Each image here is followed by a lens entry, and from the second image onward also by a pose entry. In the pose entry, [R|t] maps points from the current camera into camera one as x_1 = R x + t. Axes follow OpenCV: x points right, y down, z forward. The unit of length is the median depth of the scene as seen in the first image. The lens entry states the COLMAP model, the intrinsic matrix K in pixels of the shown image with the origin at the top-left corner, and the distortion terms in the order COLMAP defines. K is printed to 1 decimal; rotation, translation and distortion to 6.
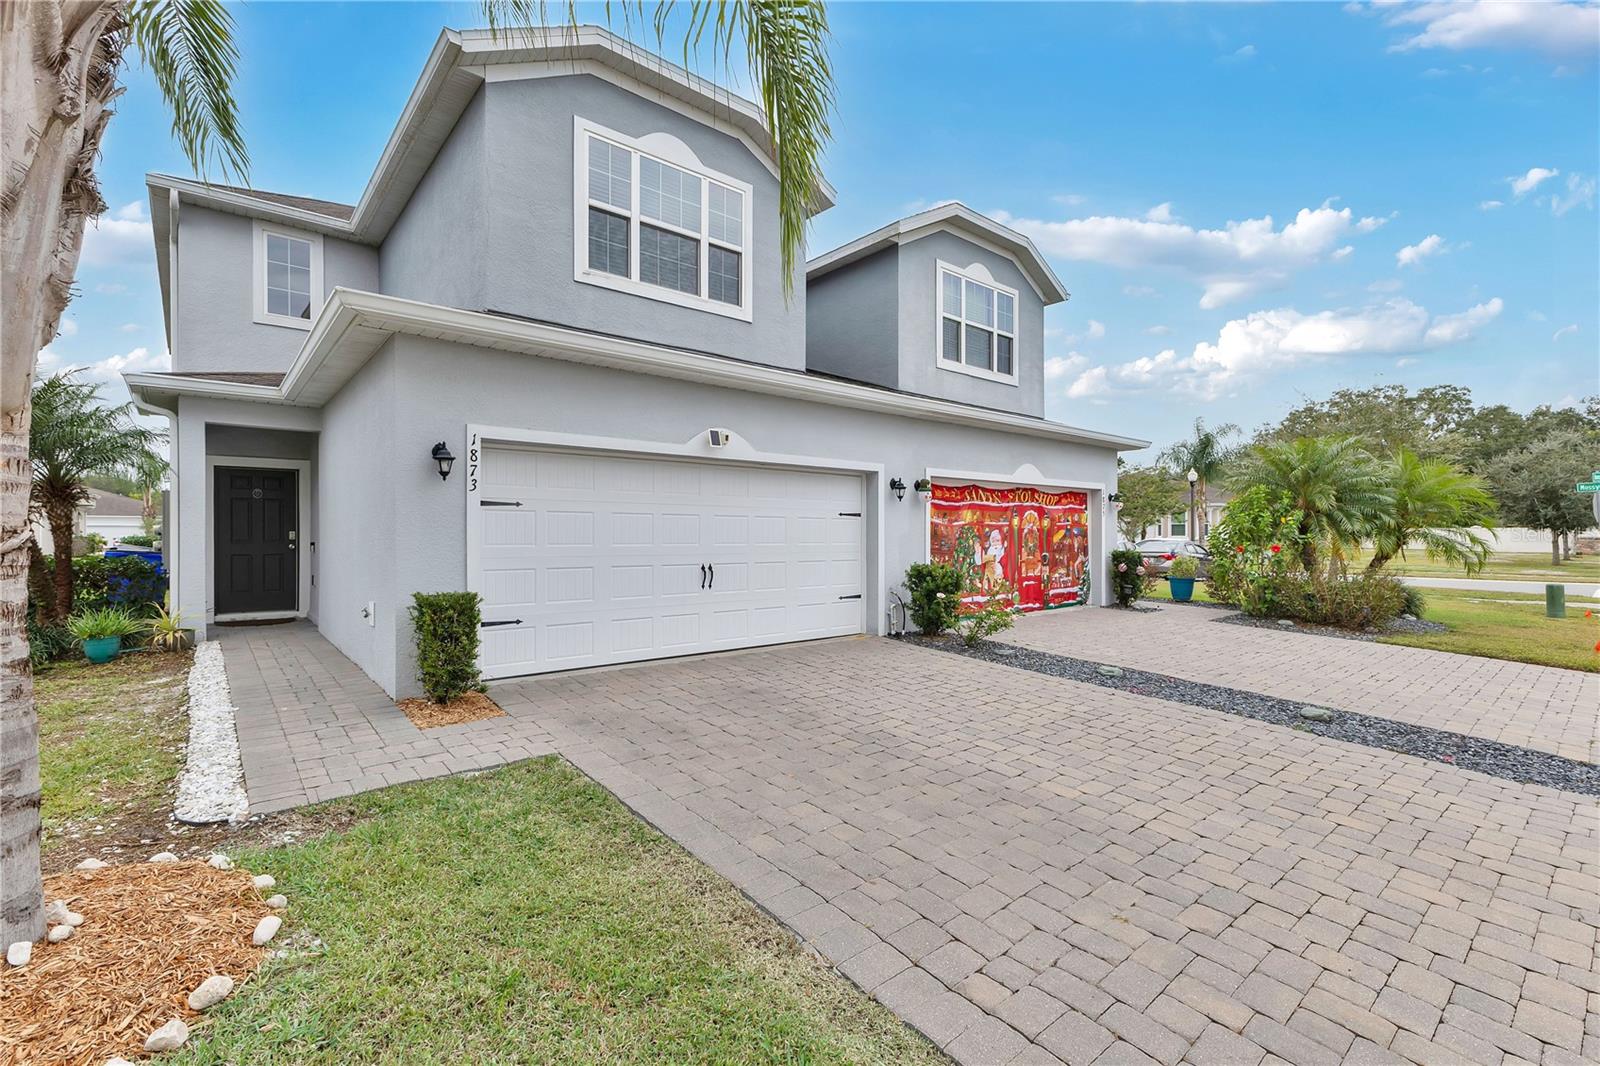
lens RADIAL K [[706.5, 0, 800.0], [0, 706.5, 533.0], [0, 0, 1]] dist [0.020384, 0.000036]
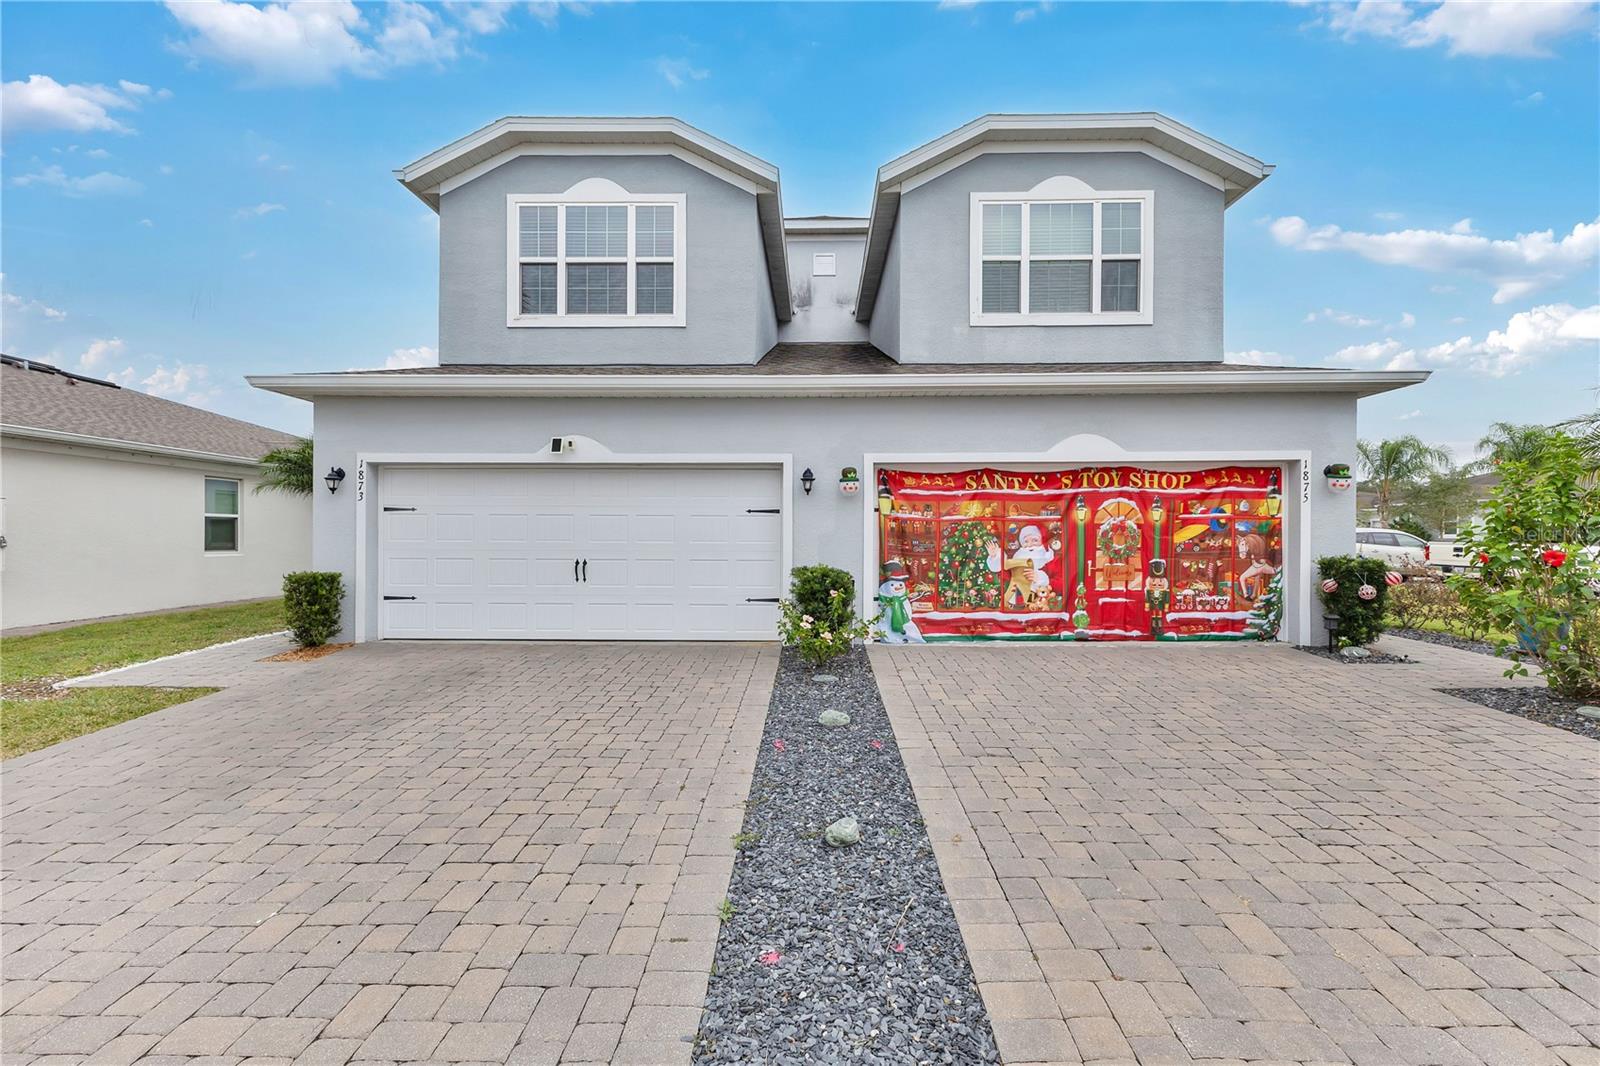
lens RADIAL K [[706.5, 0, 800.0], [0, 706.5, 533.0], [0, 0, 1]] dist [0.020384, 0.000036]
pose [[0.759556, -0.013407, -0.650304, 0.564264], [0.002247, 0.999836, -0.017987, 0.015662], [0.650438, 0.012201, 0.759461, 0.261297]]
